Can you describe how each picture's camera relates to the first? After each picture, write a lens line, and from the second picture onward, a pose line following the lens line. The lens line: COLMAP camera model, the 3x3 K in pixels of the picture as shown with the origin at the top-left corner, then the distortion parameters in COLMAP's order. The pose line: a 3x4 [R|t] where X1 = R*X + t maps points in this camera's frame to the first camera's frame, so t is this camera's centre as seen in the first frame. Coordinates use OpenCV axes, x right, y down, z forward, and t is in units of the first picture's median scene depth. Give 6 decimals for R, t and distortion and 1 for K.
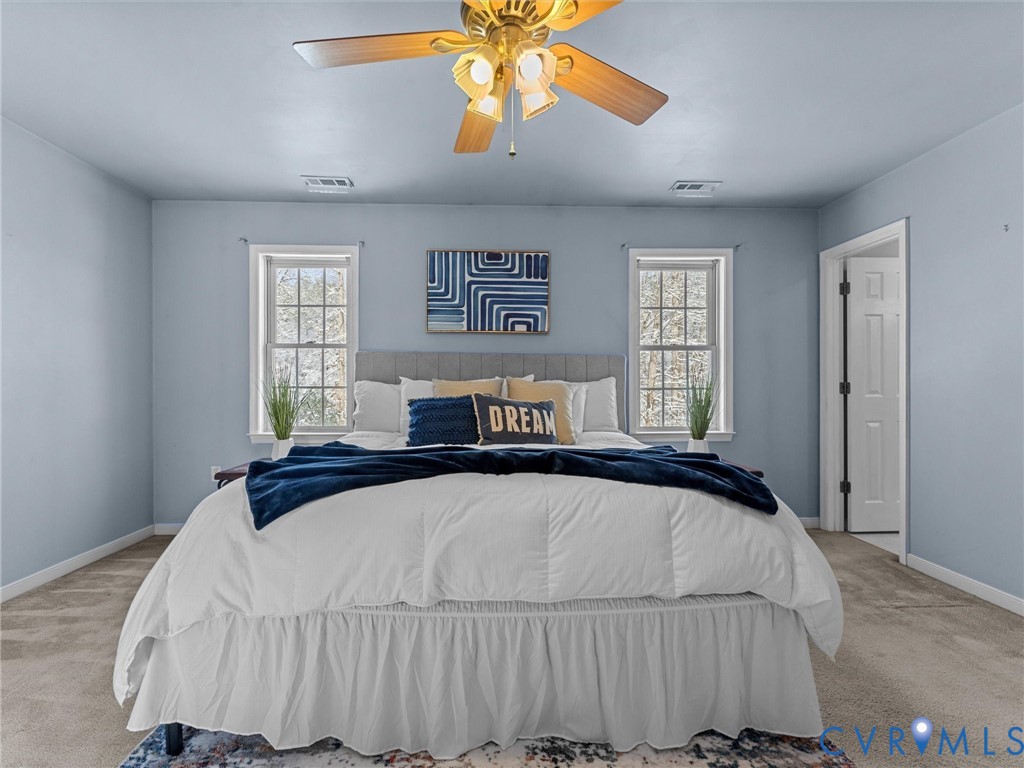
lens RADIAL K [[492.2, 0, 513.1], [0, 492.2, 377.6], [0, 0, 1]] dist [-0.001439, -0.000605]
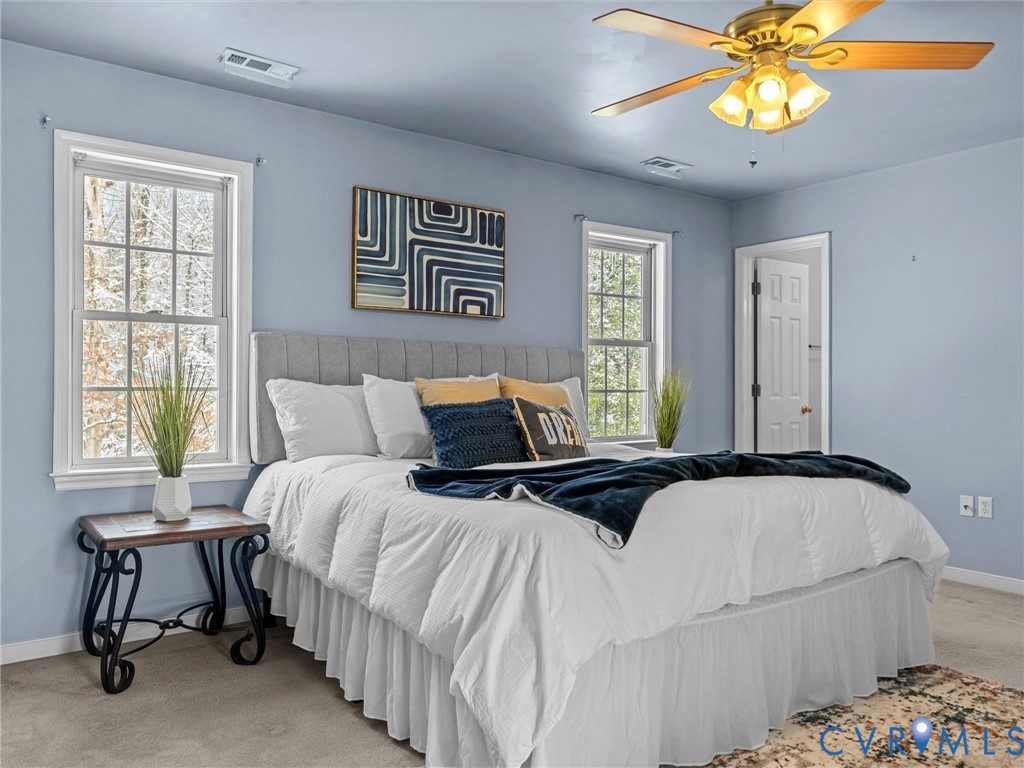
lens RADIAL K [[827.8, 0, 512.0], [0, 827.8, 368.4], [0, 0, 1]] dist [0.000079, -0.000776]
pose [[0.810441, 0.015497, 0.585615, -0.667056], [-0.012889, 0.999880, -0.008623, -0.002061], [-0.585678, -0.000560, 0.810544, -0.047975]]
